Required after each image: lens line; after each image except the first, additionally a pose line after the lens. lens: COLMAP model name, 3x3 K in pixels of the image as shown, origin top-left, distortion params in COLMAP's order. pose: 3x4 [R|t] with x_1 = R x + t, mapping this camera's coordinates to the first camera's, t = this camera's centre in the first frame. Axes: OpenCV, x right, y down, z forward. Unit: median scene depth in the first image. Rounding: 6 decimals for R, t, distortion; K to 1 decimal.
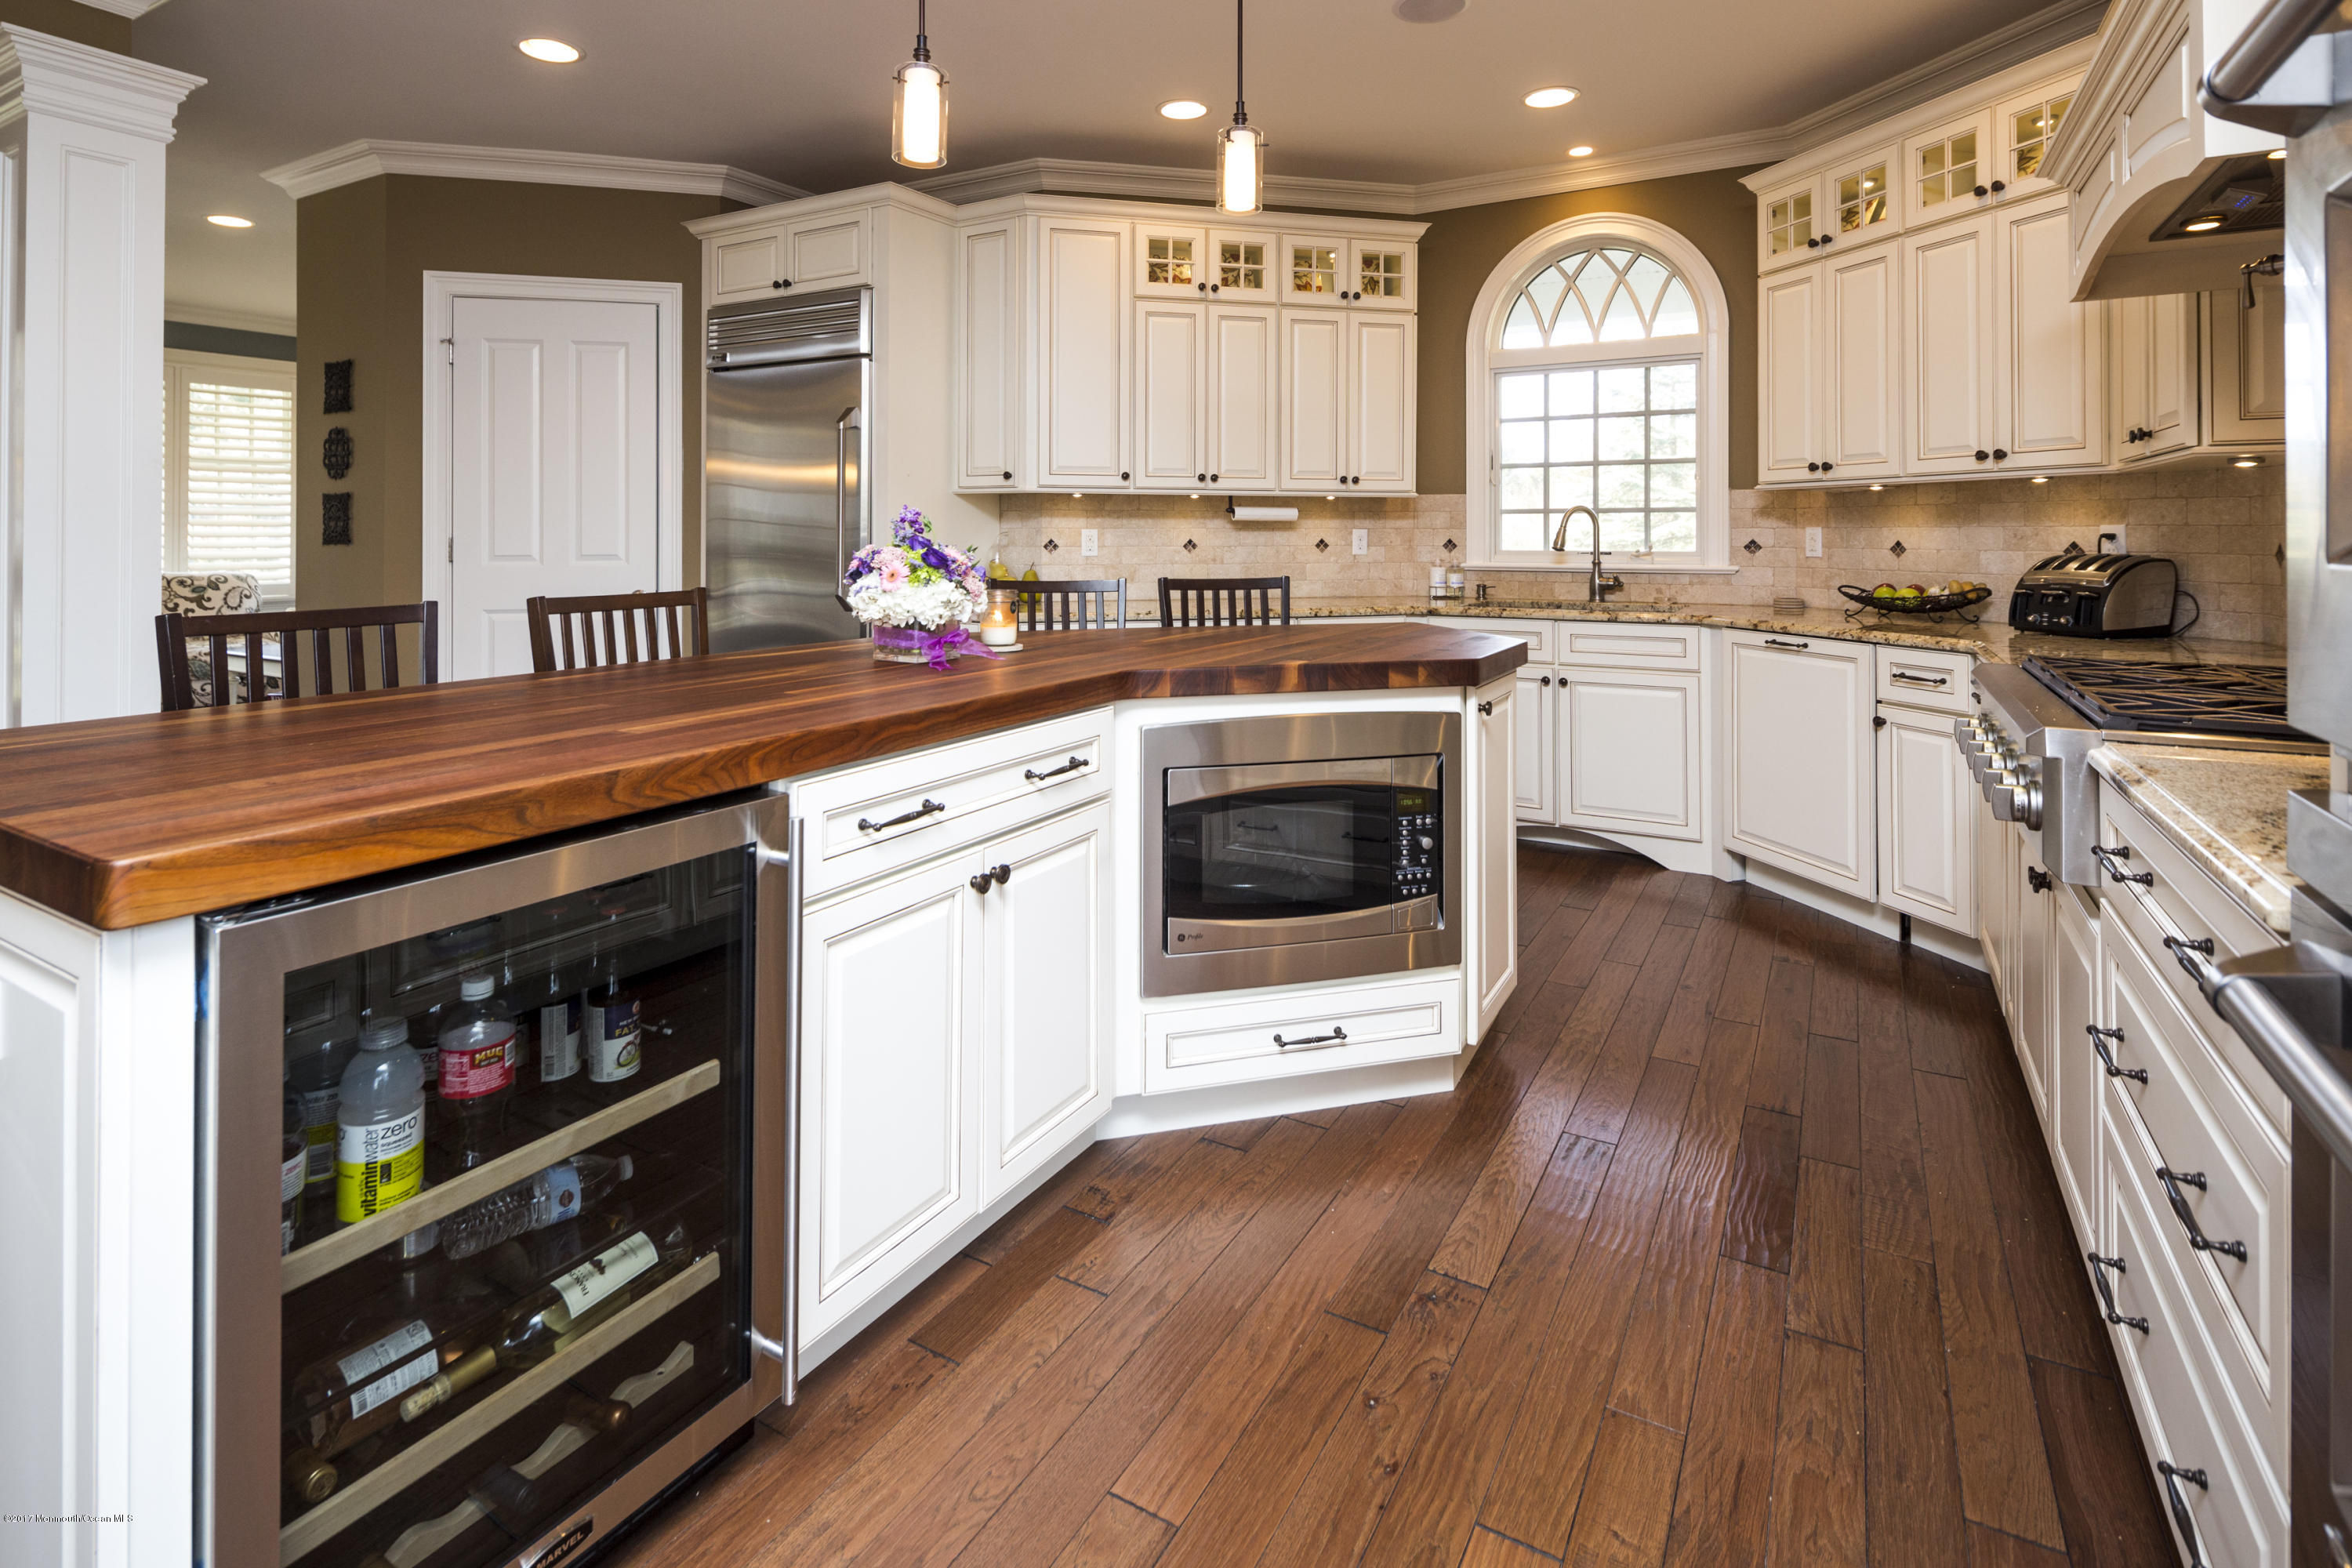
lens RADIAL K [[1150.9, 0, 1169.7], [0, 1150.9, 525.9], [0, 0, 1]] dist [0.000009, -0.000730]
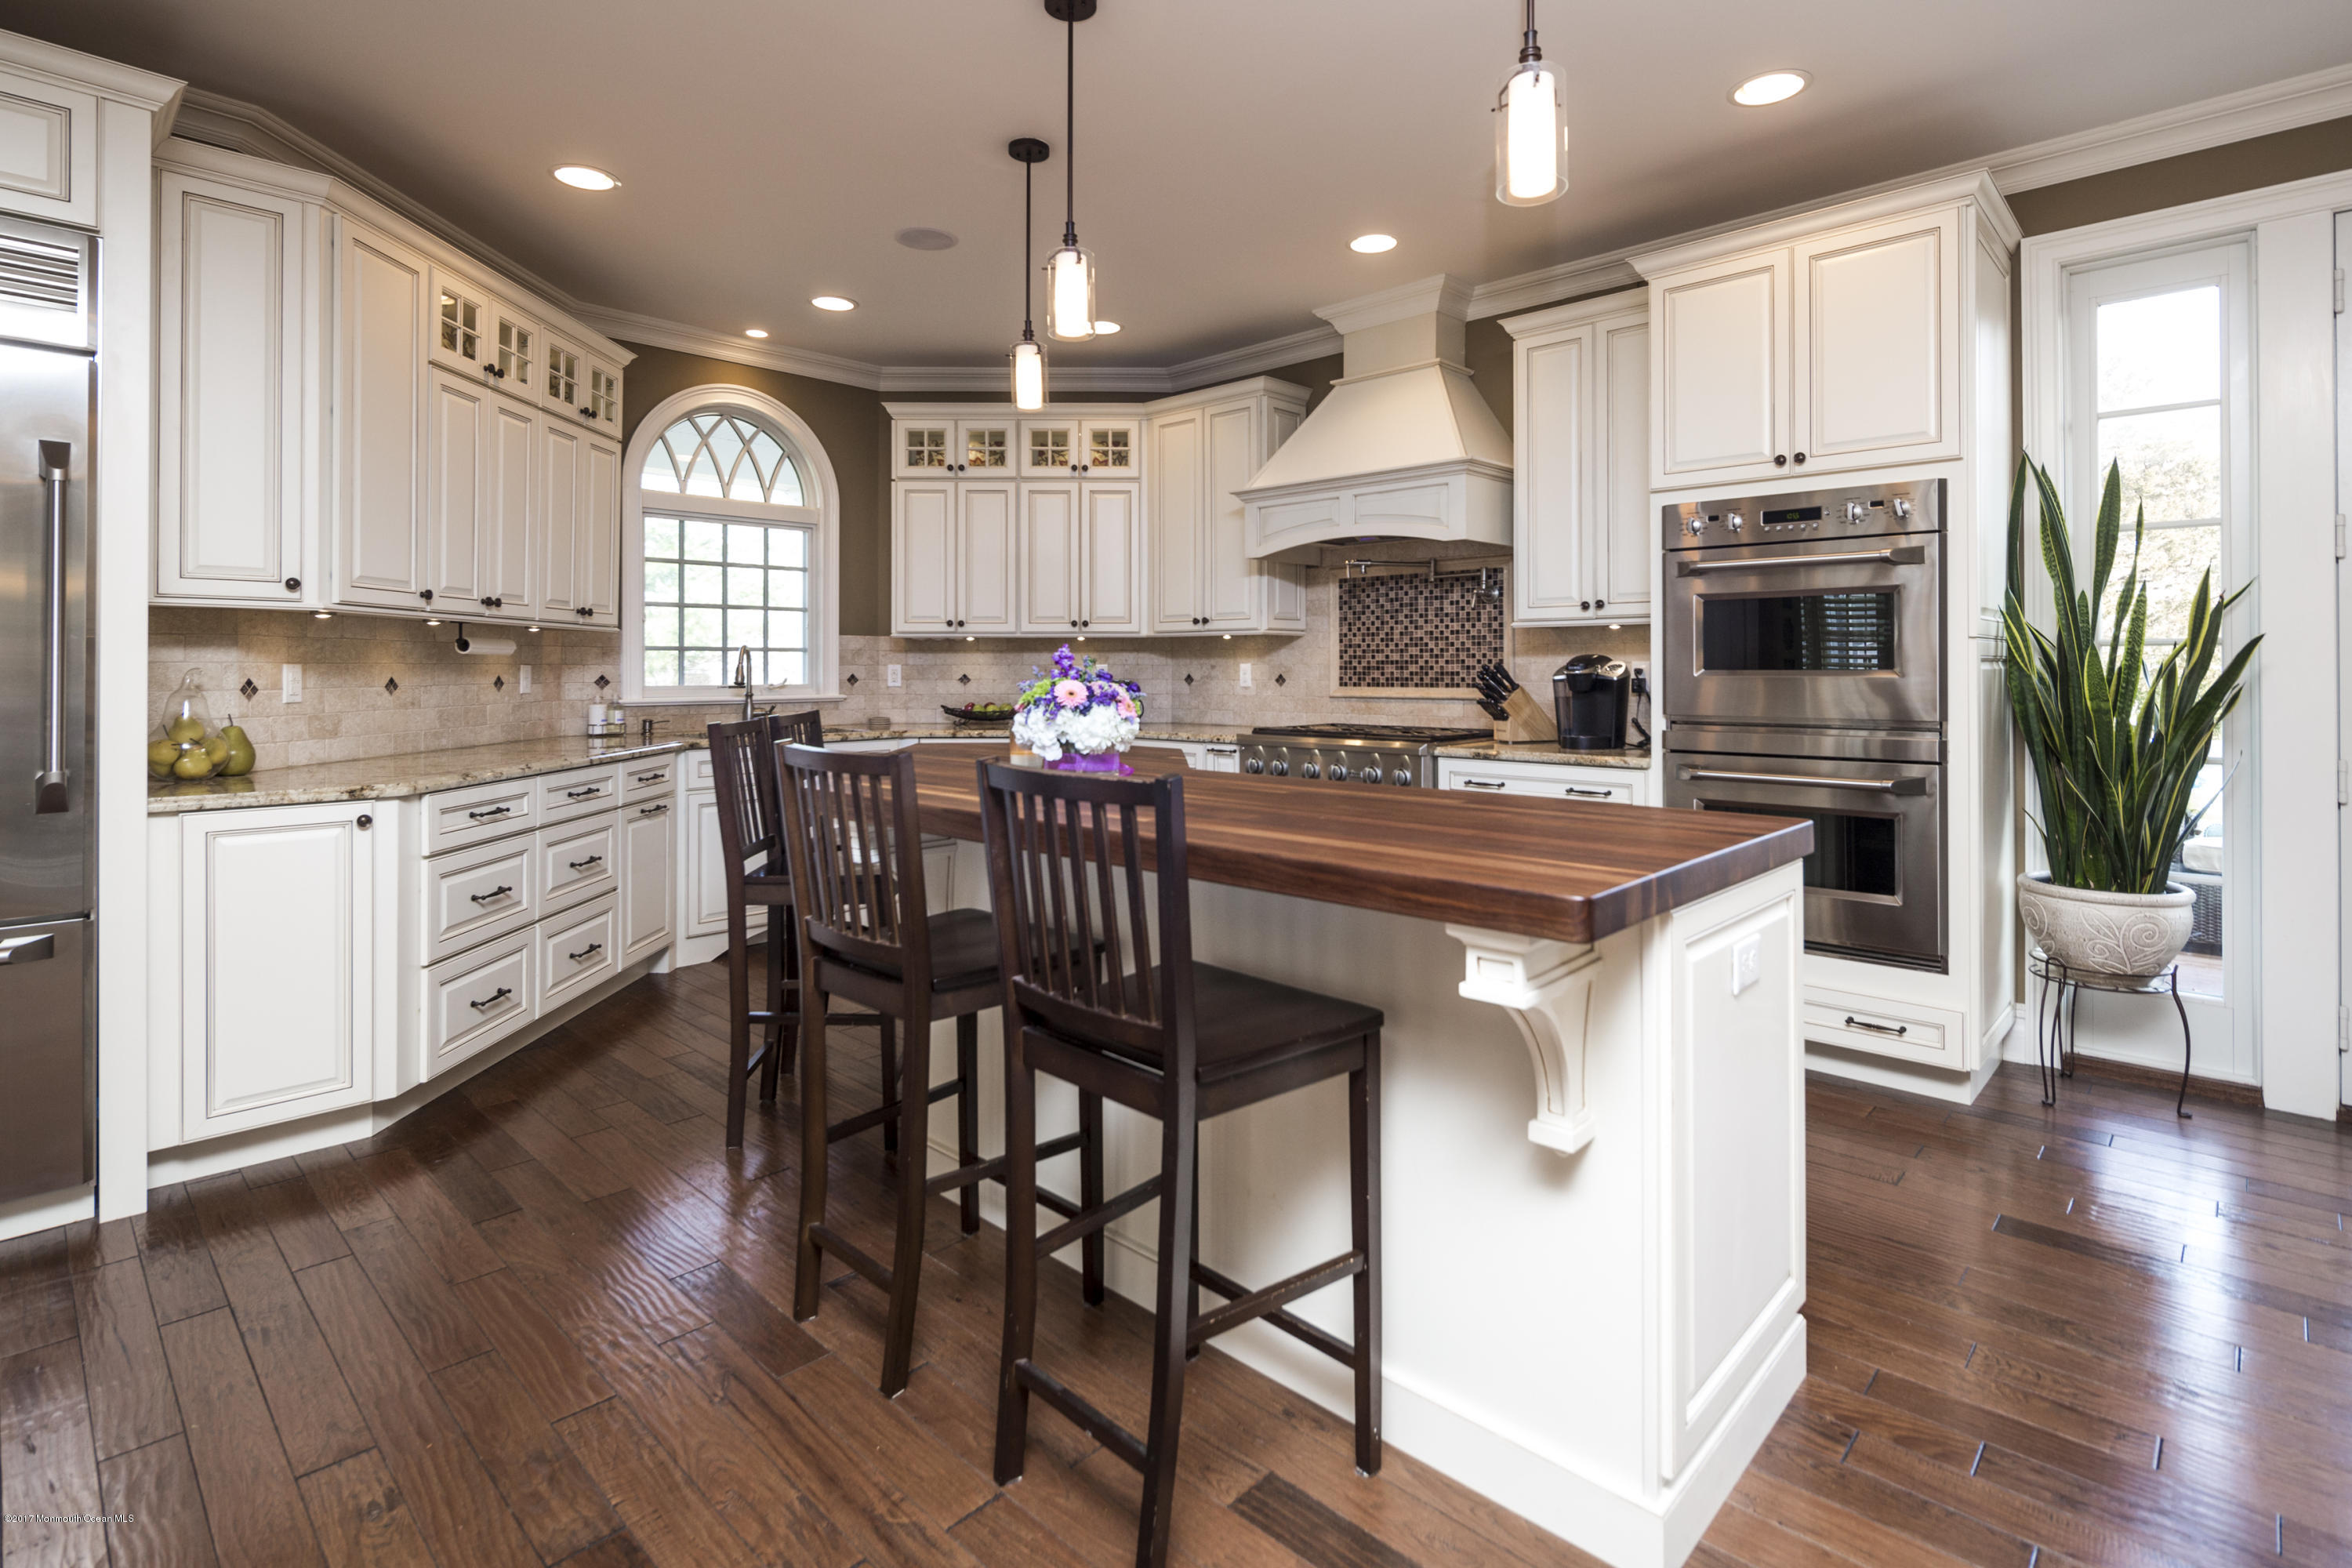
lens RADIAL K [[1146.2, 0, 1165.9], [0, 1146.2, 653.9], [0, 0, 1]] dist [0.060666, 0.000129]
pose [[0.238520, 0.014076, 0.971036, -0.720273], [-0.004607, 0.999900, -0.013363, 0.005051], [-0.971127, -0.001286, 0.238561, 0.369349]]
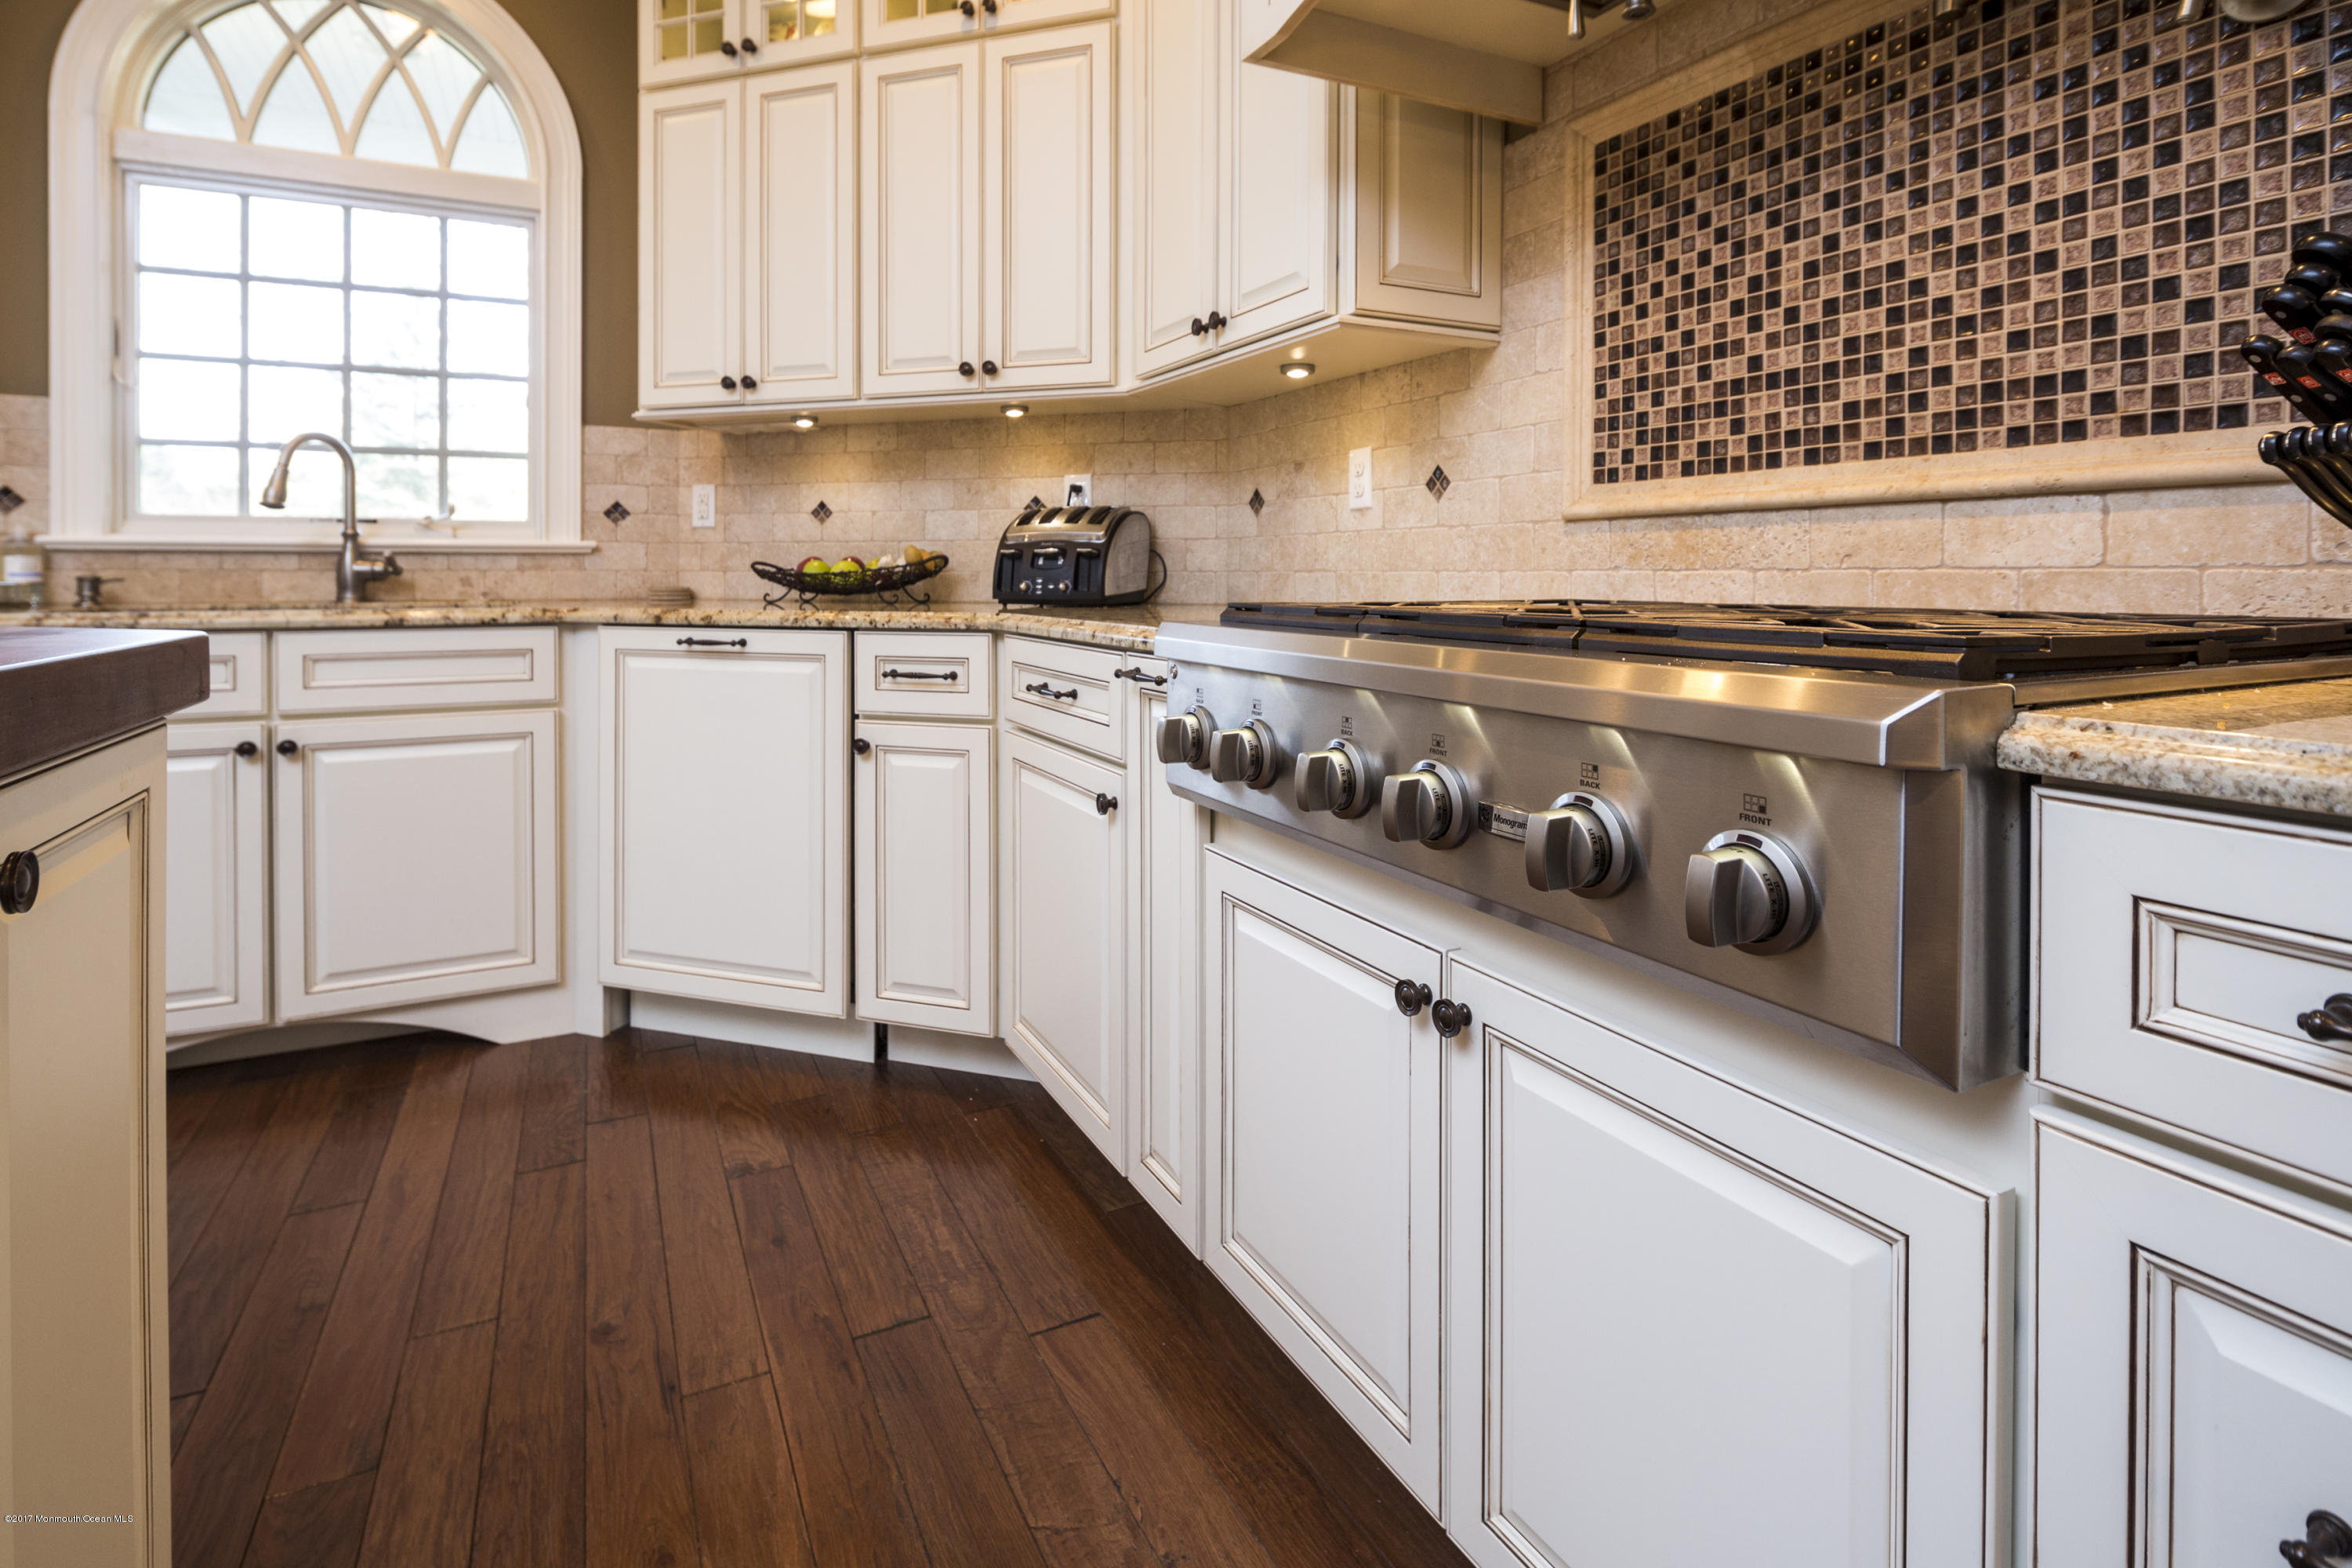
lens RADIAL K [[1153.7, 0, 1158.4], [0, 1153.7, 582.7], [0, 0, 1]] dist [-0.000937, -0.001390]
pose [[0.541210, -0.004900, 0.840873, 0.118669], [-0.006524, 0.999928, 0.010025, 0.053777], [-0.840862, -0.010912, 0.541140, 0.394245]]
